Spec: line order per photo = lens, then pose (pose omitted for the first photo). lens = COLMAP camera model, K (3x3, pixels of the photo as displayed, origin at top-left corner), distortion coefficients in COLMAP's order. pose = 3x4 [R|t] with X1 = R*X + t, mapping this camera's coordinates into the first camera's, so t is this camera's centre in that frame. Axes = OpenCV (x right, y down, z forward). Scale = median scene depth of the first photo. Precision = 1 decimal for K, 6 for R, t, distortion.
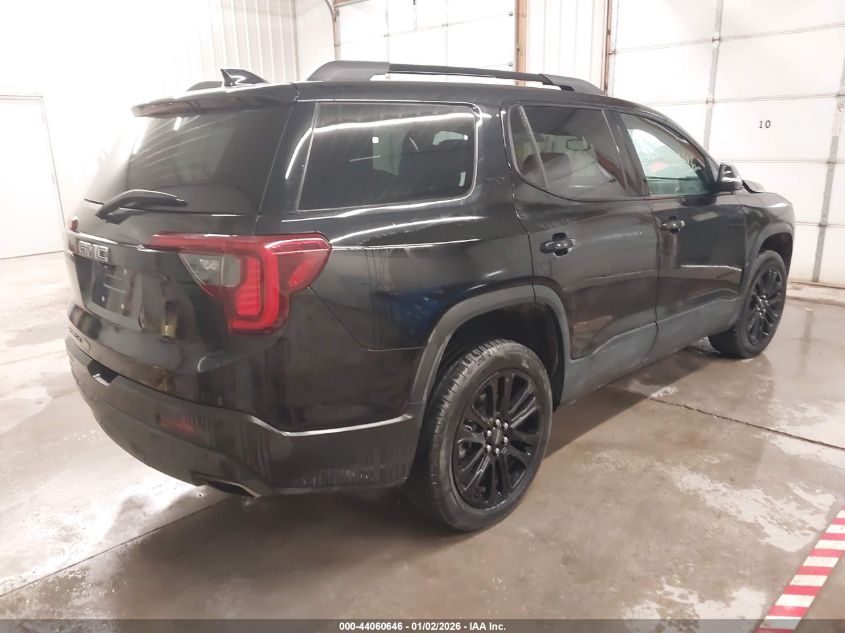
lens RADIAL K [[664.0, 0, 422.5], [0, 664.0, 316.5], [0, 0, 1]] dist [0.005915, 0.004339]
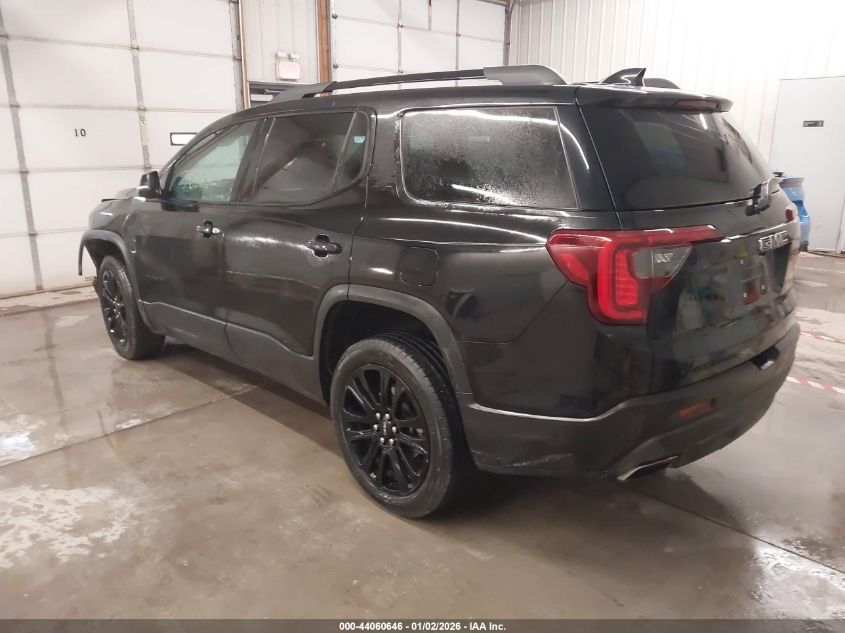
lens RADIAL K [[664.0, 0, 422.5], [0, 664.0, 316.5], [0, 0, 1]] dist [0.005915, 0.004339]
pose [[-0.008985, -0.246400, 0.969127, -0.870009], [0.269539, 0.932696, 0.239637, -0.216729], [-0.962947, 0.263371, 0.058034, 0.852575]]
